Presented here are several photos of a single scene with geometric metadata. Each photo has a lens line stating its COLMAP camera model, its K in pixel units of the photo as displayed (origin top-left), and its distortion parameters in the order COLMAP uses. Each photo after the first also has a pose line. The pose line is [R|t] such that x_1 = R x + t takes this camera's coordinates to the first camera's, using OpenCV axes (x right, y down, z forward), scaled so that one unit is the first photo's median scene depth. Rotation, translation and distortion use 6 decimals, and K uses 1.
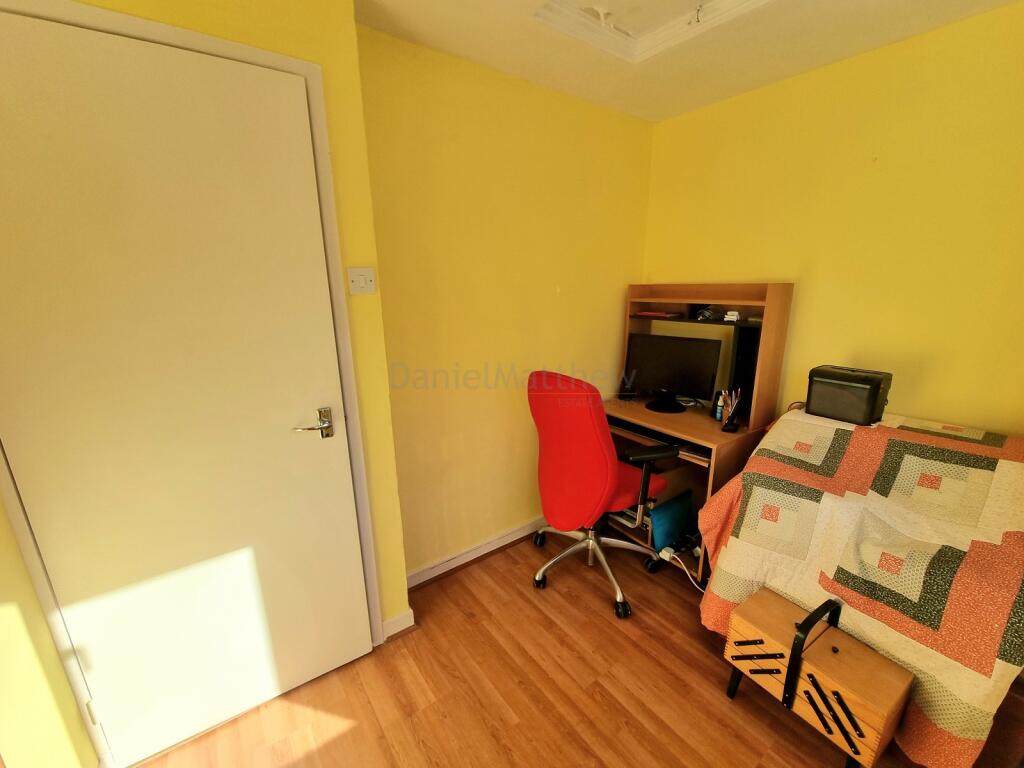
lens RADIAL K [[421.7, 0, 517.9], [0, 421.7, 389.2], [0, 0, 1]] dist [-0.003106, -0.000566]
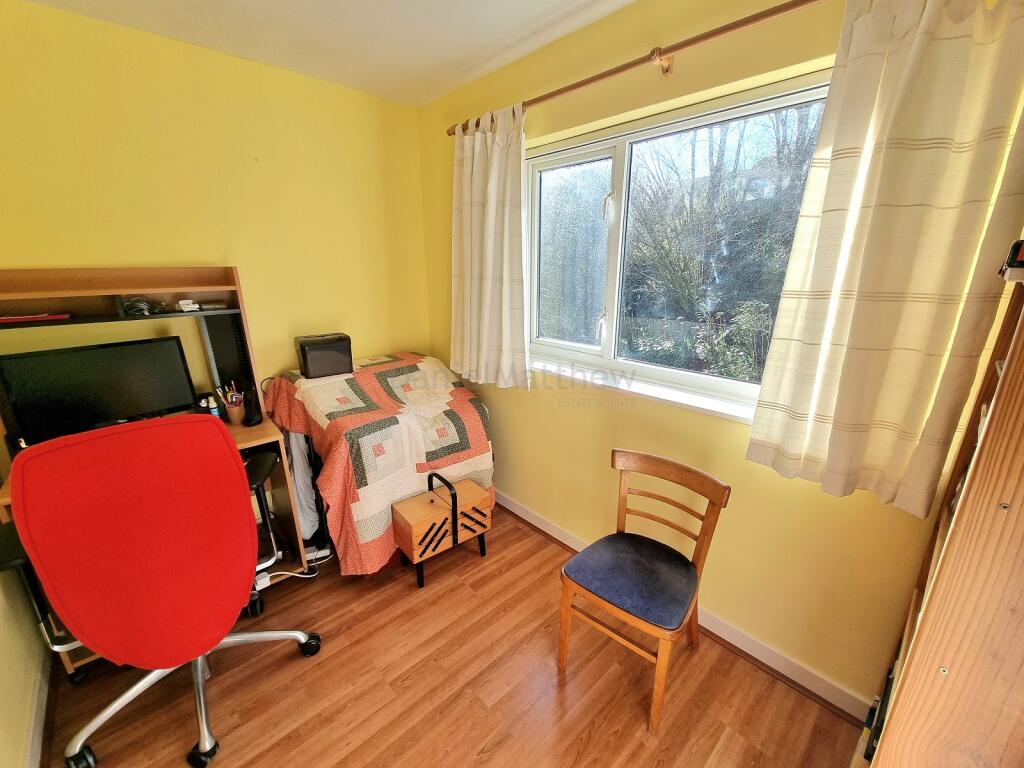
lens RADIAL K [[421.7, 0, 518.1], [0, 421.7, 386.2], [0, 0, 1]] dist [-0.003106, -0.000566]
pose [[-0.109731, -0.269295, 0.956786, -0.581020], [0.244326, 0.925756, 0.288583, -0.139969], [-0.963465, 0.265434, -0.035789, 0.570764]]
